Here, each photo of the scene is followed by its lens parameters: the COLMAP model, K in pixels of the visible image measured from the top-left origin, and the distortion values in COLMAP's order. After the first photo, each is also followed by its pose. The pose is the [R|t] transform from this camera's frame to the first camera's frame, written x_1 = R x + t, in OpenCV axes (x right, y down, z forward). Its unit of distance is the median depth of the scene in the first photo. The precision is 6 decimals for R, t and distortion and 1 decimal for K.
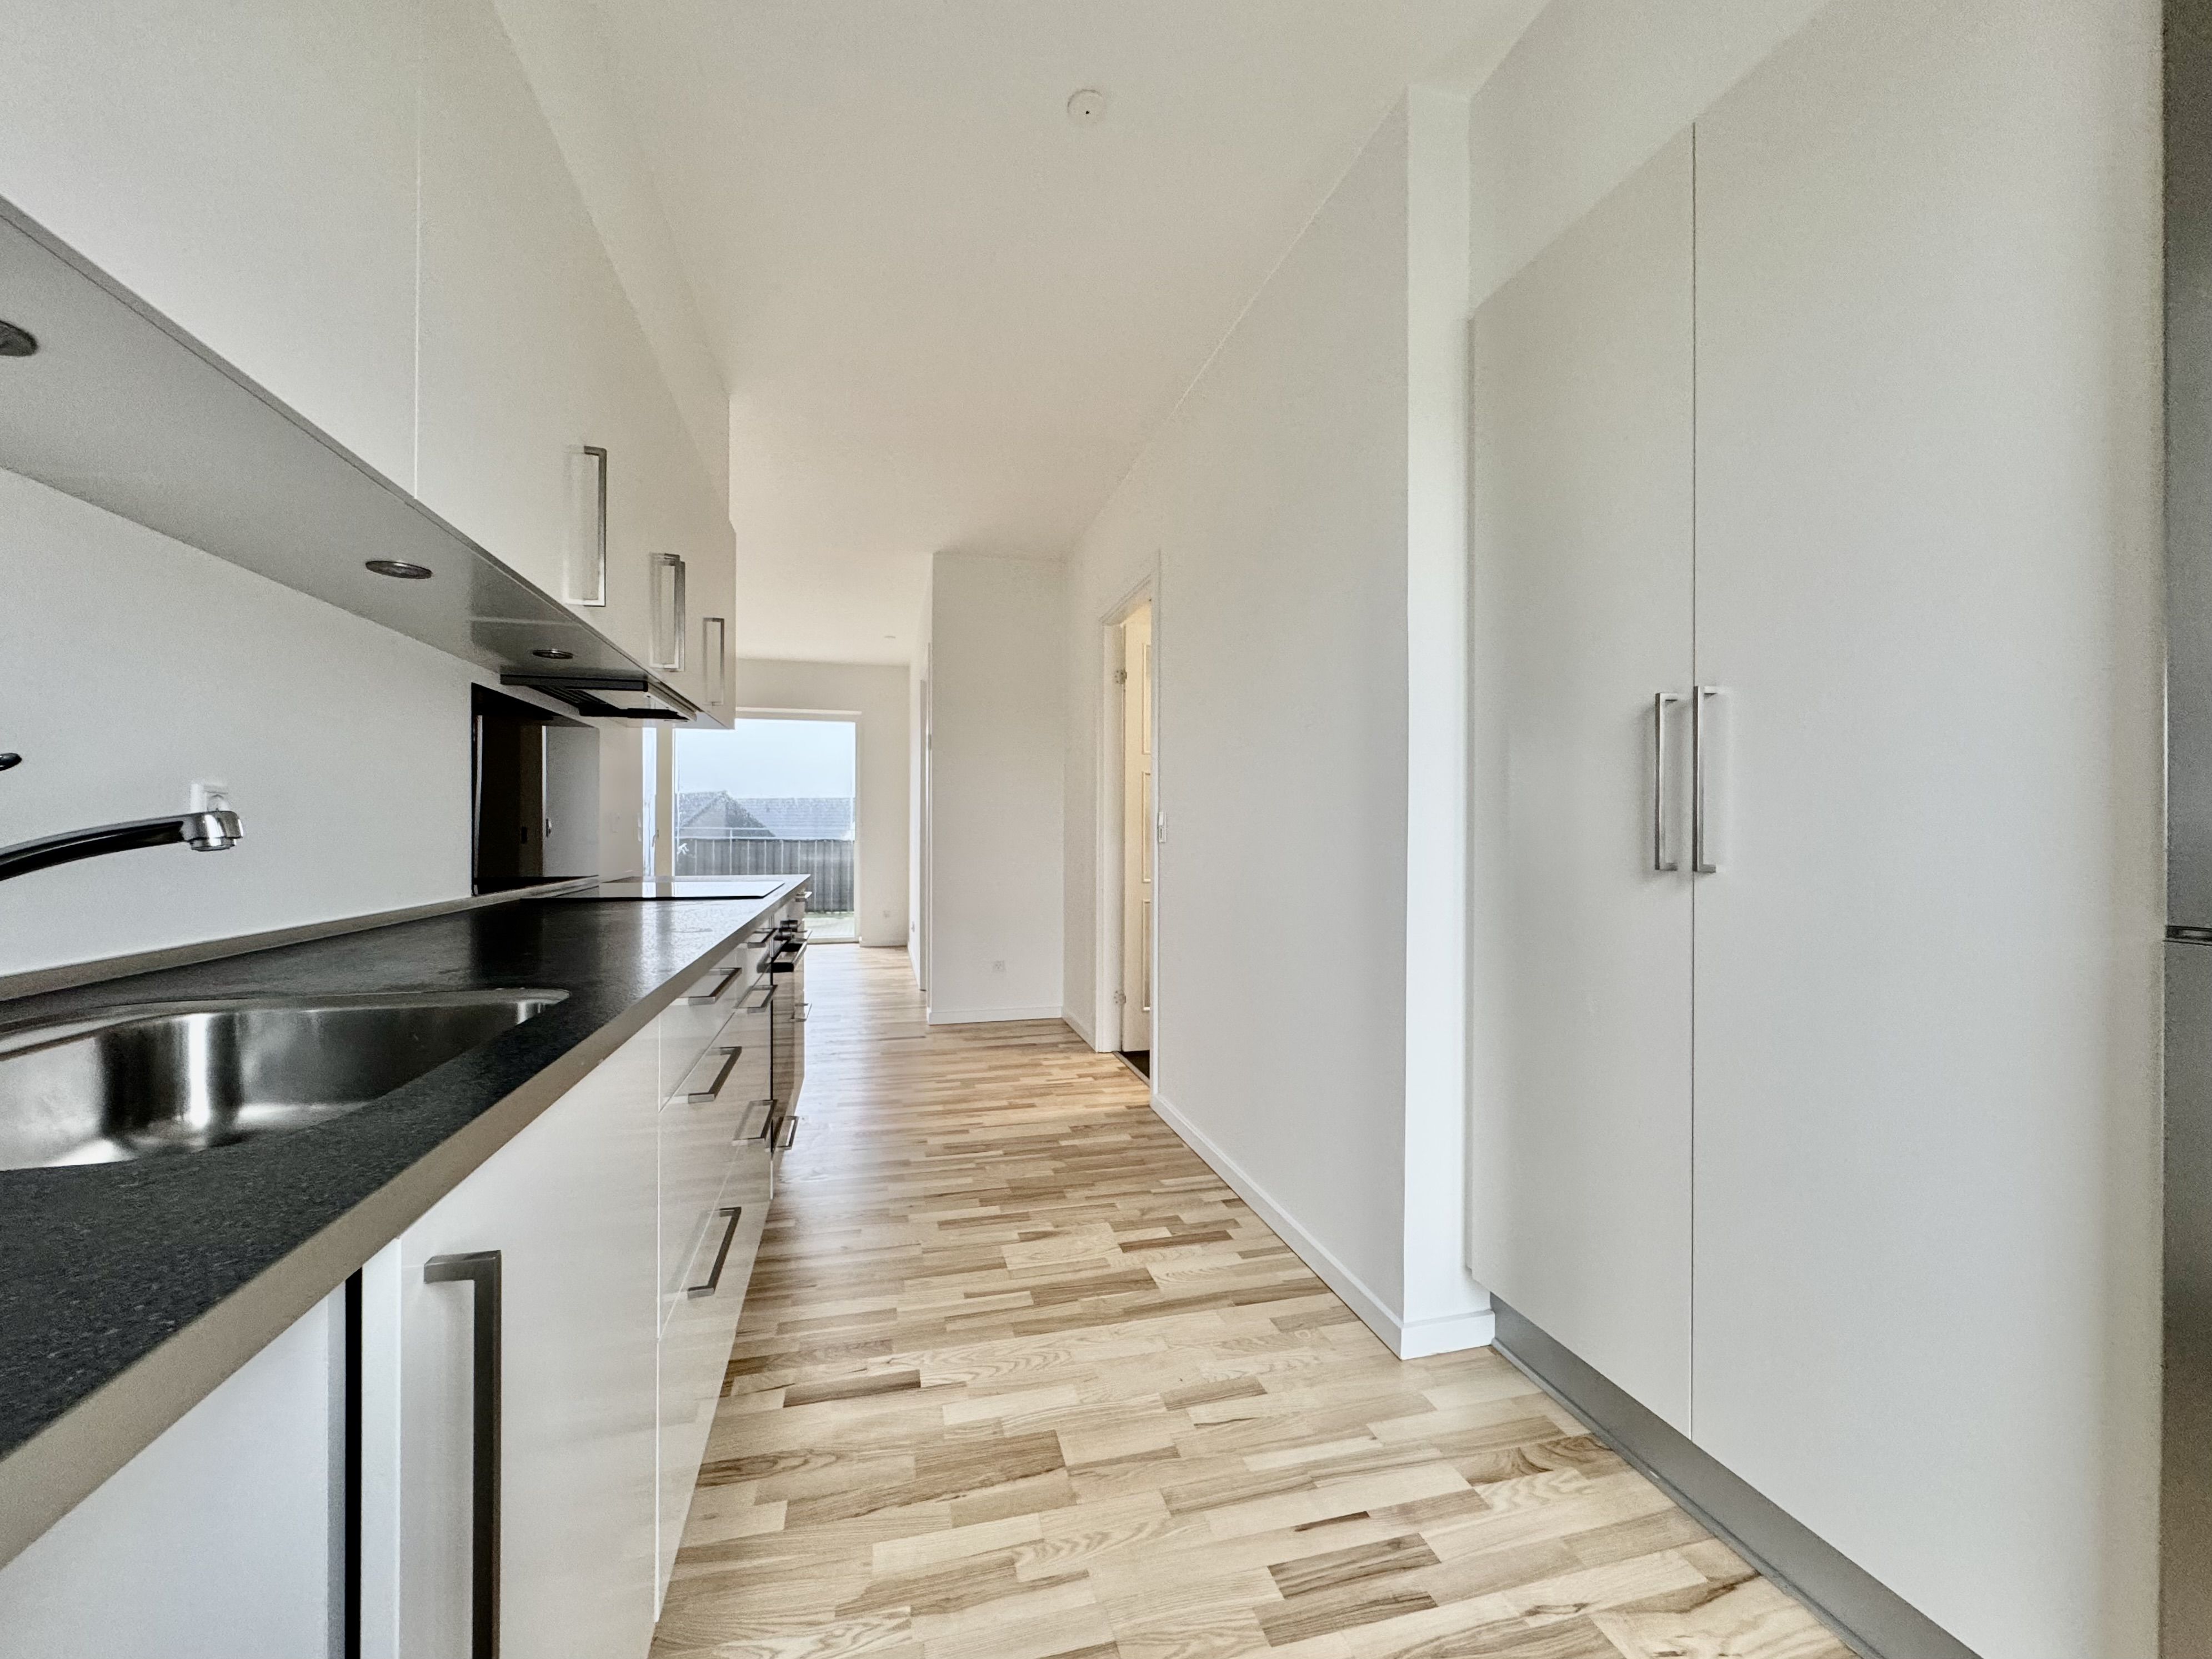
lens RADIAL K [[888.4, 0, 1113.0], [0, 888.4, 833.6], [0, 0, 1]] dist [0.000518, 0.000275]
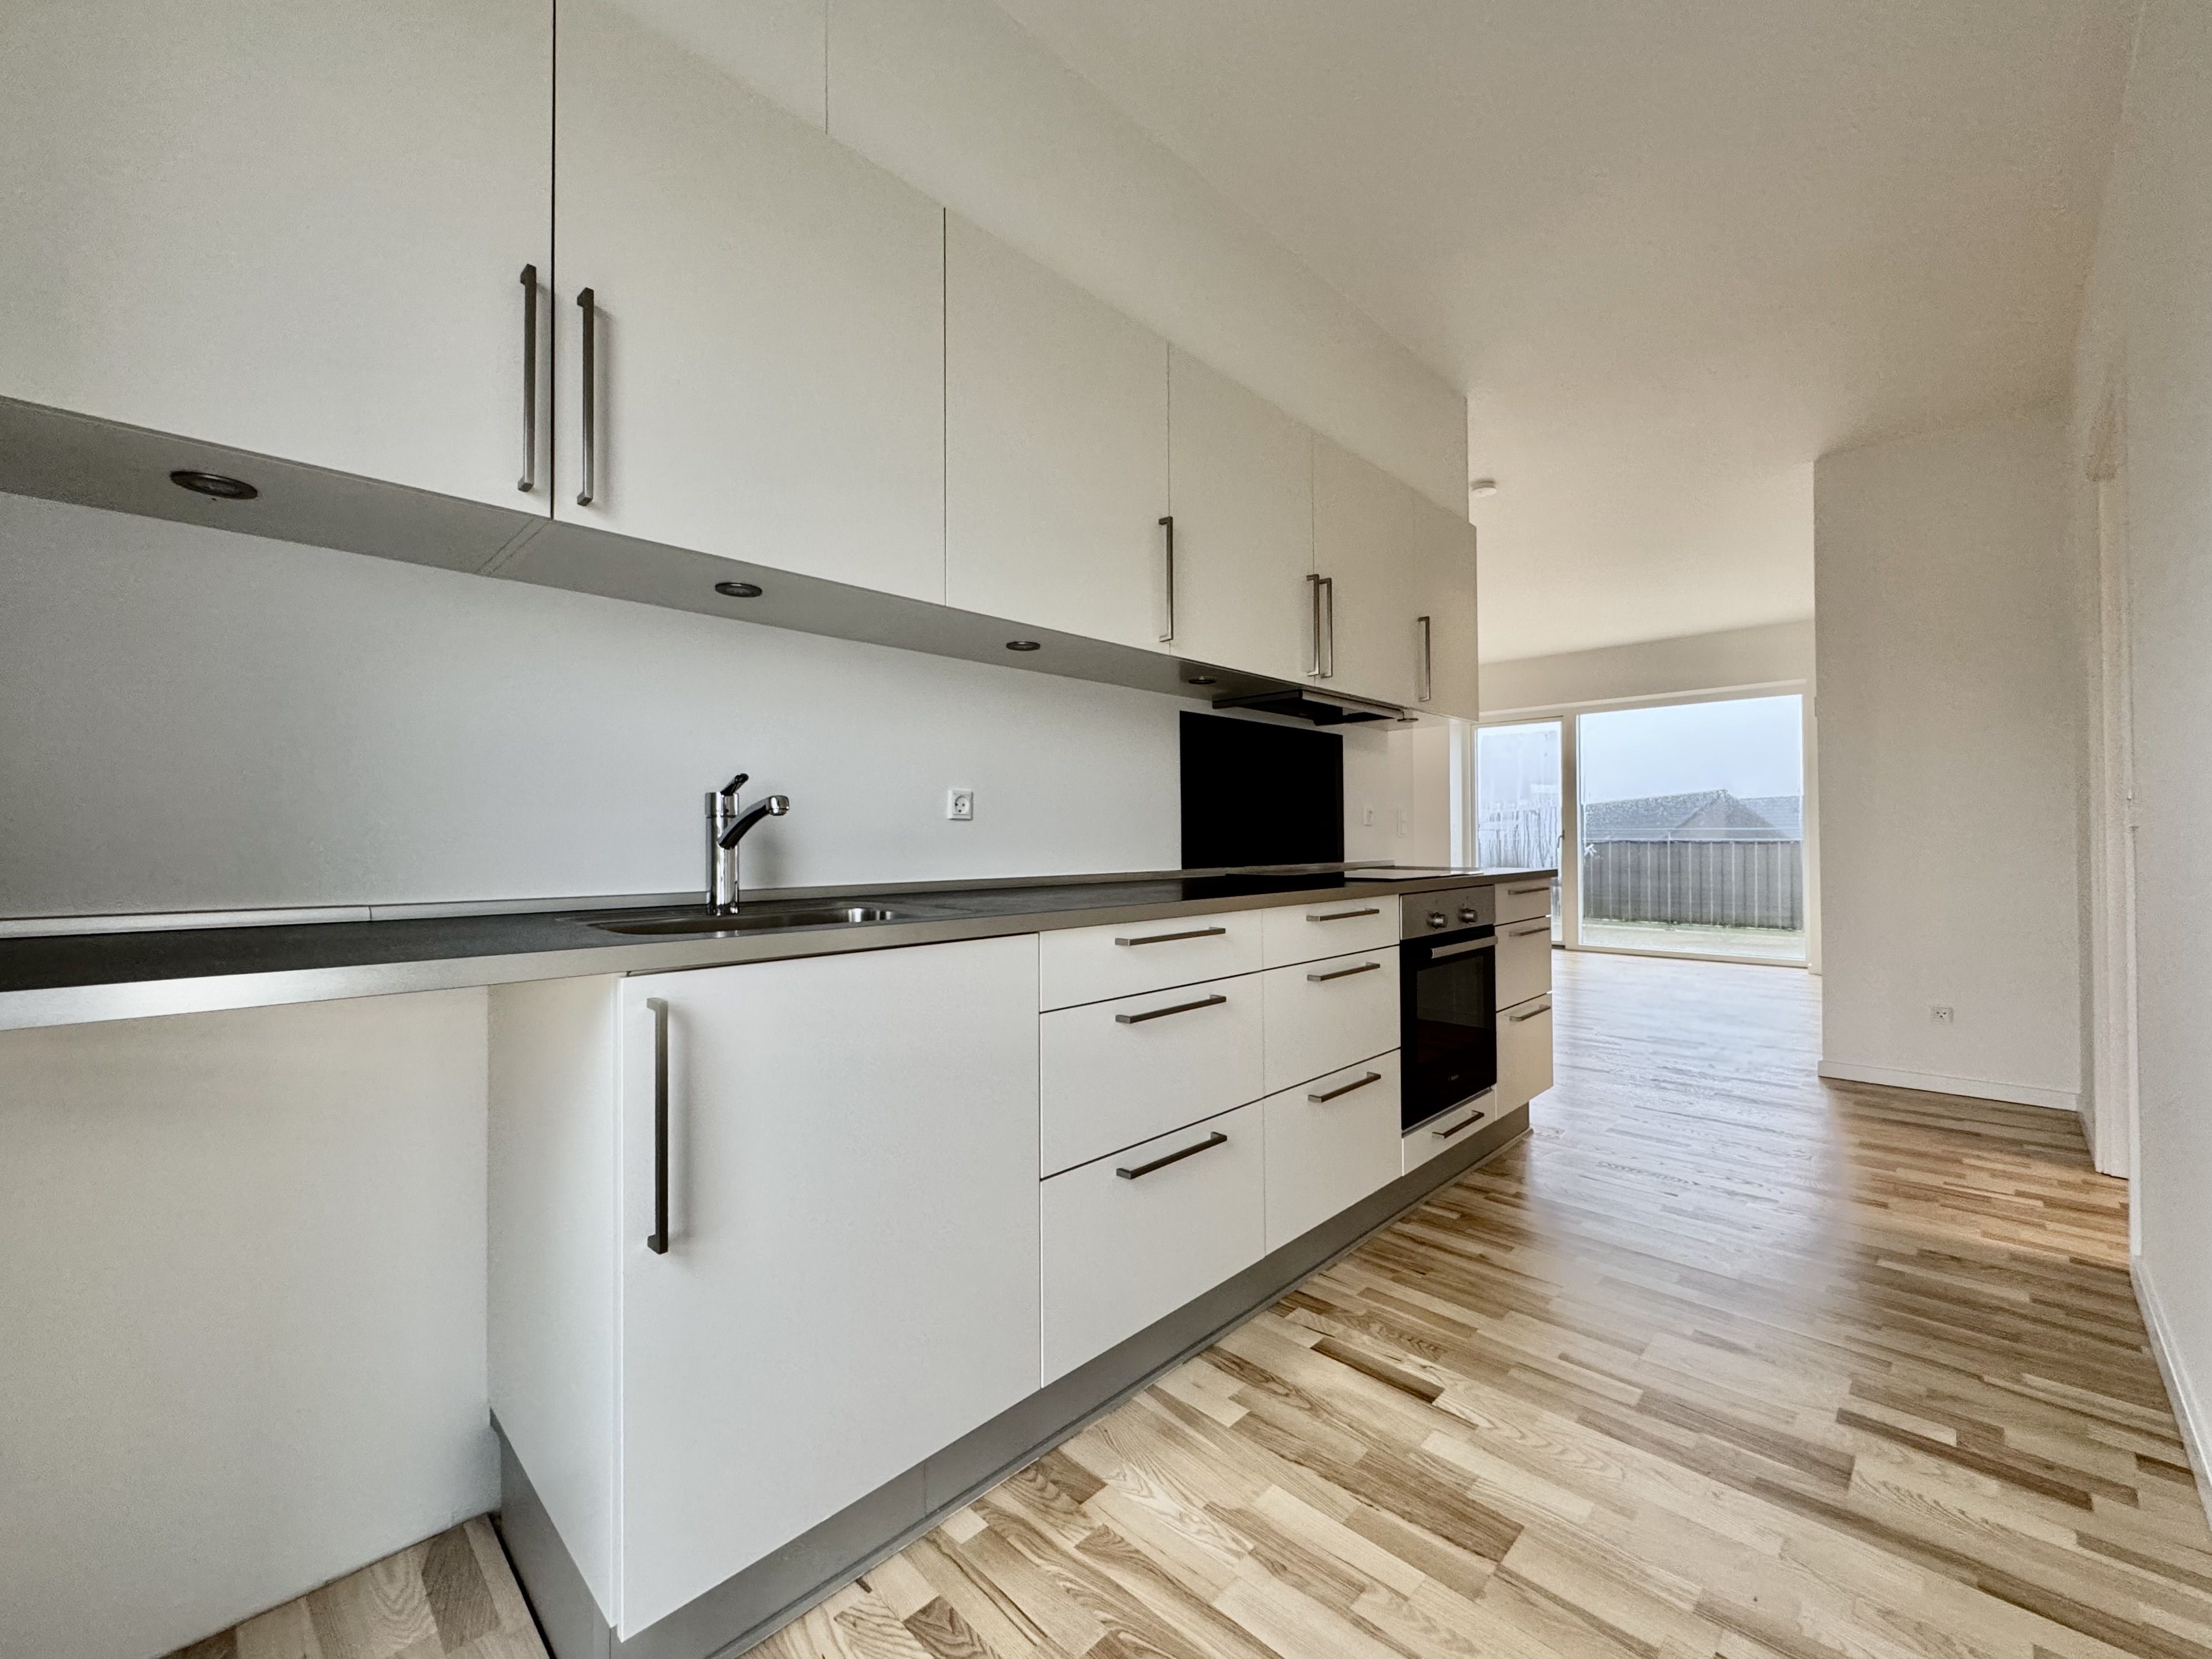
lens RADIAL K [[899.8, 0, 1106.0], [0, 899.8, 829.5], [0, 0, 1]] dist [0.001652, 0.000152]
pose [[0.512933, -0.018400, -0.858232, 0.372116], [0.007335, 0.999828, -0.017052, 0.030869], [0.858397, 0.002452, 0.512979, 0.192440]]
